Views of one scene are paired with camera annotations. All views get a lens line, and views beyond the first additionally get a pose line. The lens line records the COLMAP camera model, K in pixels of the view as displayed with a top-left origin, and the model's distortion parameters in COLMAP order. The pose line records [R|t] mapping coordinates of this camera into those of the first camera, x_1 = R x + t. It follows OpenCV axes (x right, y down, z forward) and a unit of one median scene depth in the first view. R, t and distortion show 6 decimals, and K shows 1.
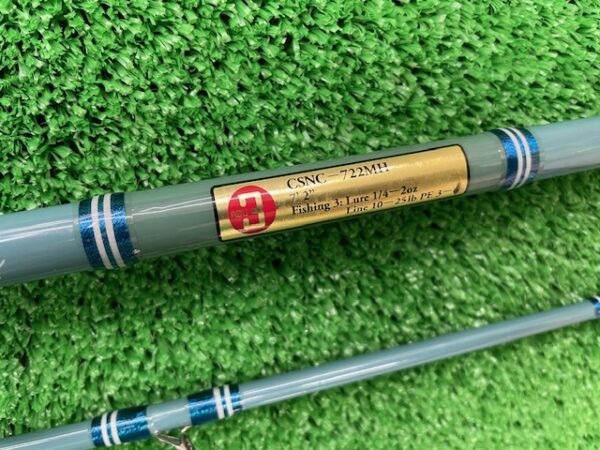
lens RADIAL K [[455.2, 0, 295.9], [0, 455.2, 223.5], [0, 0, 1]] dist [0.053790, -0.104387]
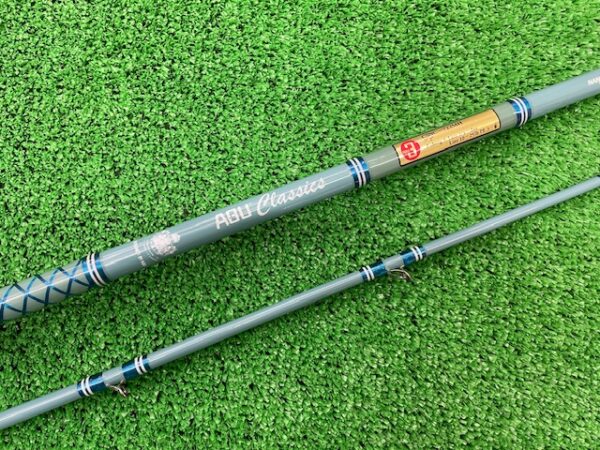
lens RADIAL K [[455.2, 0, 295.9], [0, 455.2, 223.5], [0, 0, 1]] dist [0.053790, -0.104387]
pose [[0.960651, -0.241331, -0.137512, -0.390770], [0.194332, 0.937693, -0.288039, 0.806566], [0.198457, 0.249982, 0.947694, -1.186526]]
